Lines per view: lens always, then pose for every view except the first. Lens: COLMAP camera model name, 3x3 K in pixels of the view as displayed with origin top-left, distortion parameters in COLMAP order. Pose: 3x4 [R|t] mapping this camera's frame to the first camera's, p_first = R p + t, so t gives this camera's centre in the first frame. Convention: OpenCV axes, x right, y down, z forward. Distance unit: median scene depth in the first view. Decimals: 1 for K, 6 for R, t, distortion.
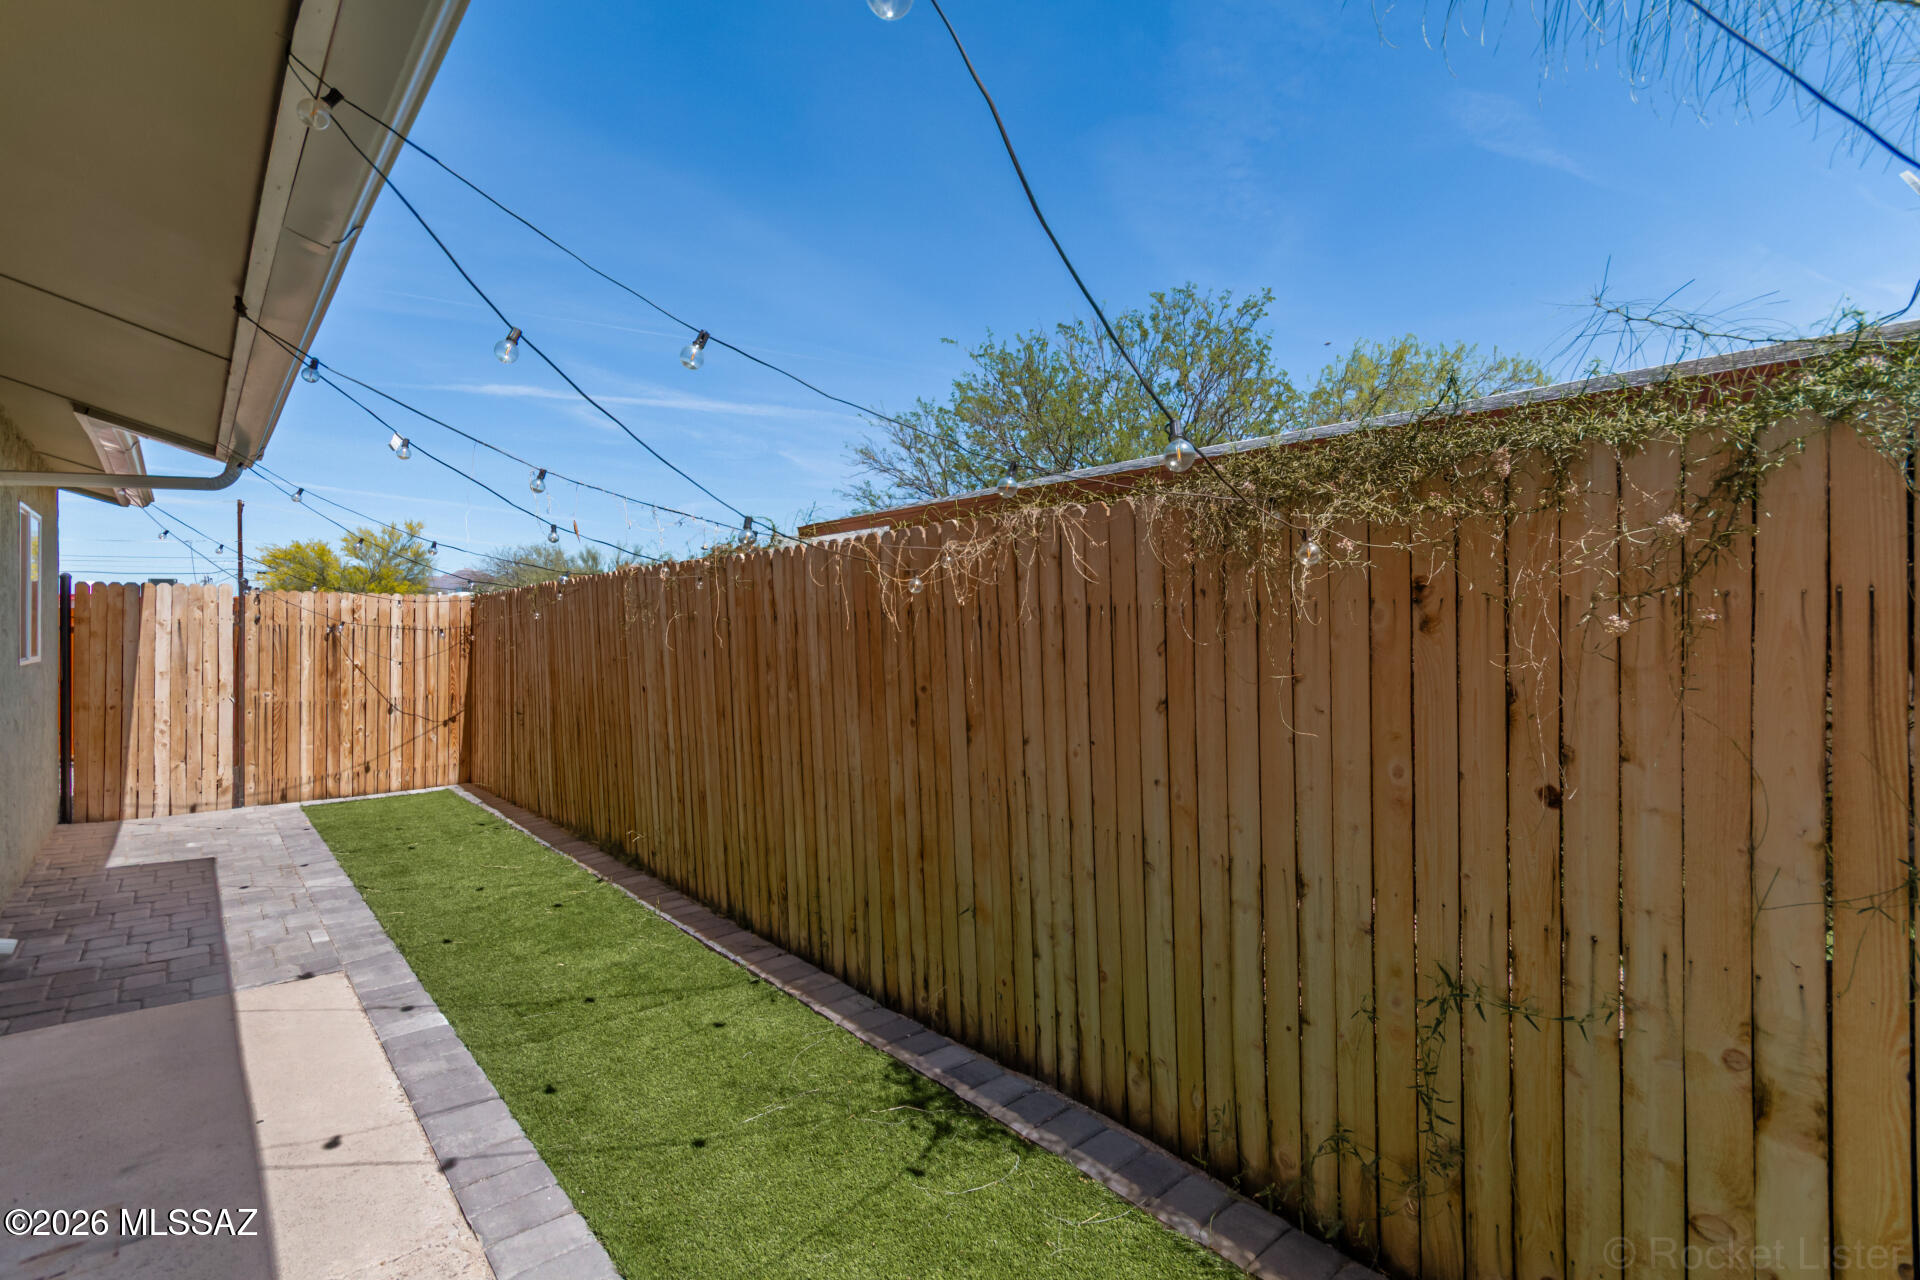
lens RADIAL K [[885.6, 0, 956.4], [0, 885.6, 612.2], [0, 0, 1]] dist [0.003763, 0.000361]
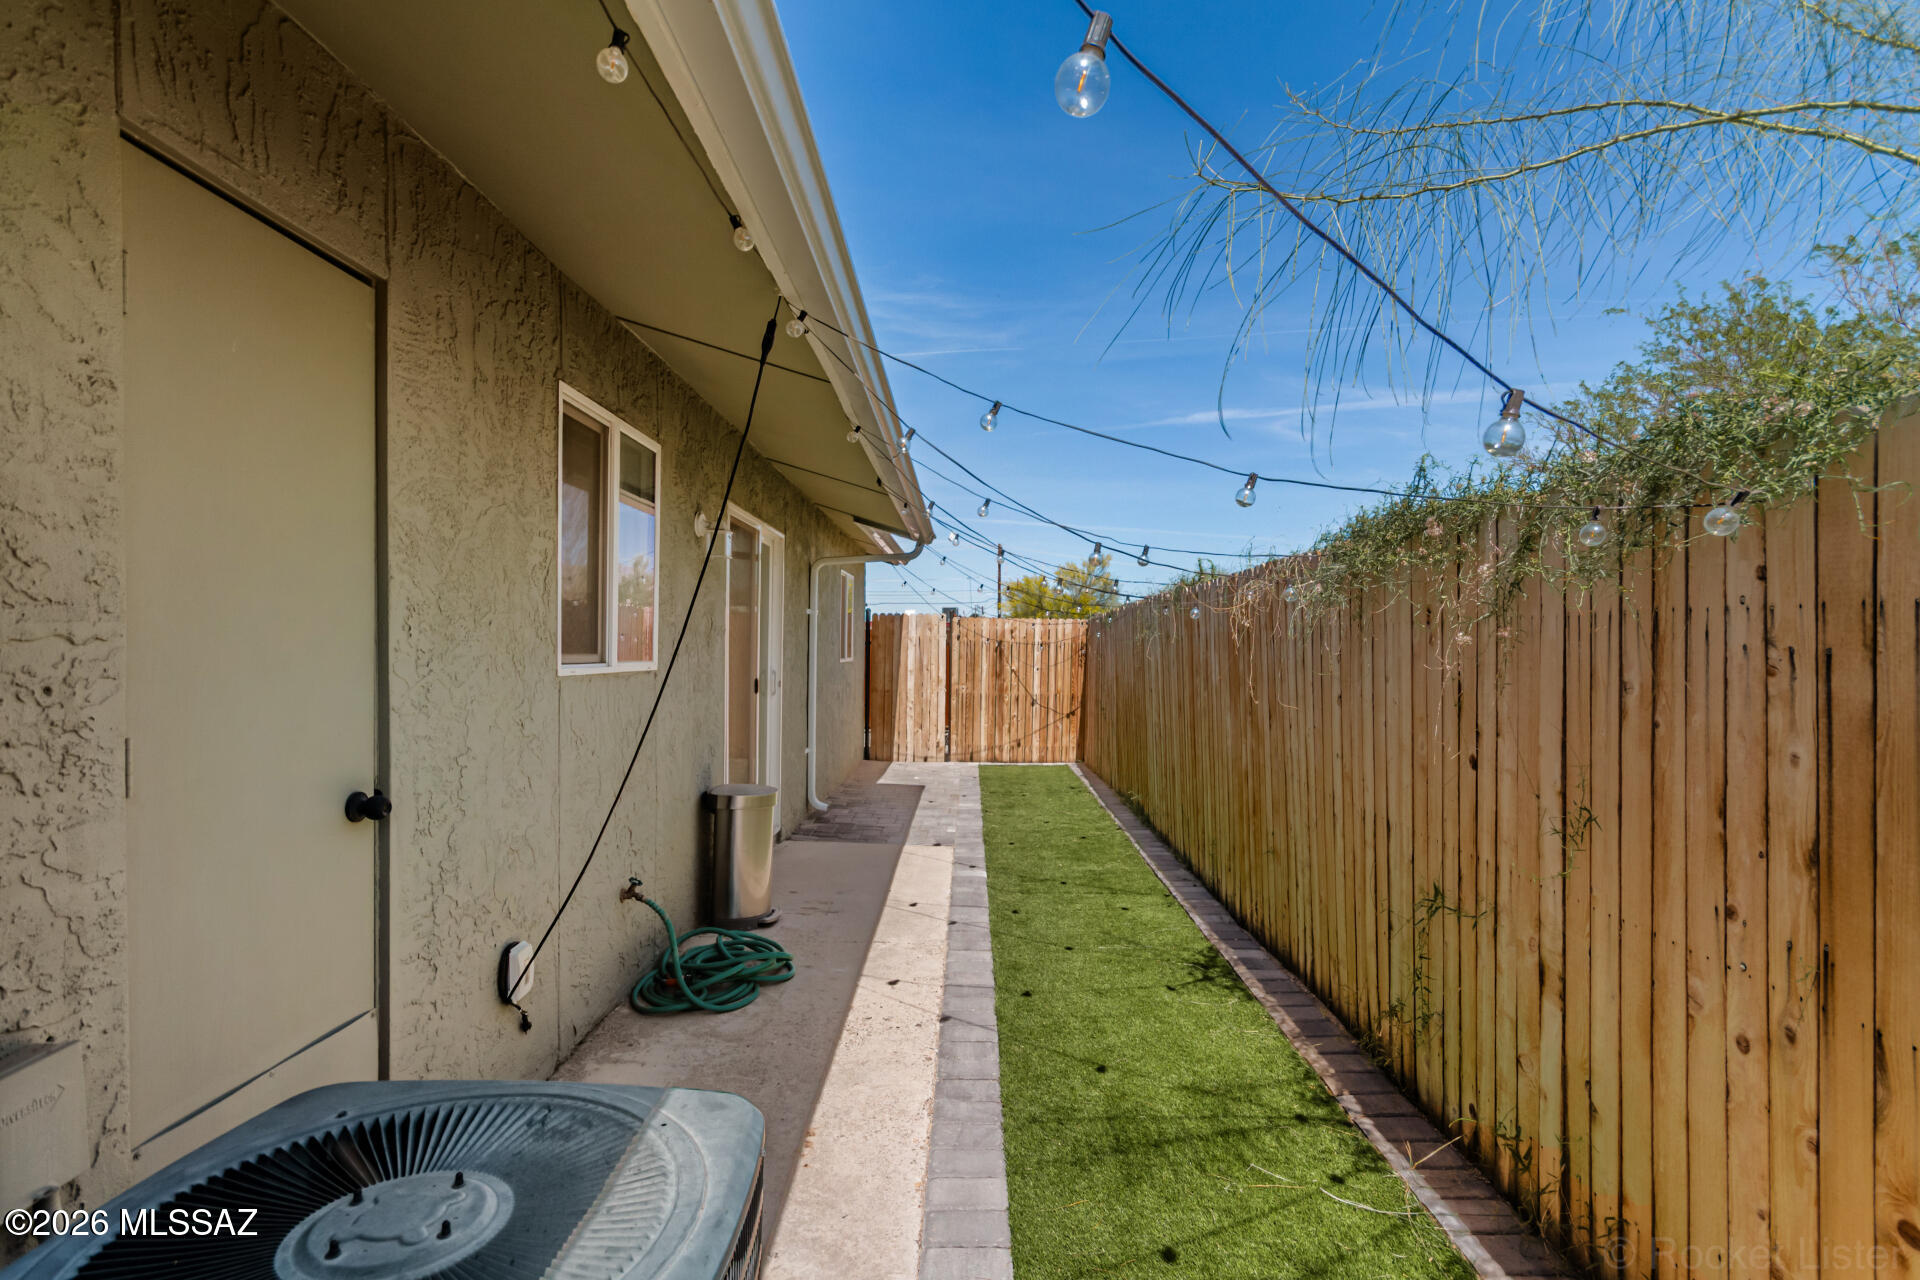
lens RADIAL K [[885.6, 0, 961.1], [0, 885.6, 635.9], [0, 0, 1]] dist [0.003763, 0.000361]
pose [[0.754660, 0.002663, -0.656111, 0.195914], [0.000070, 0.999991, 0.004139, 0.000419], [0.656117, -0.003170, 0.754653, -0.118304]]
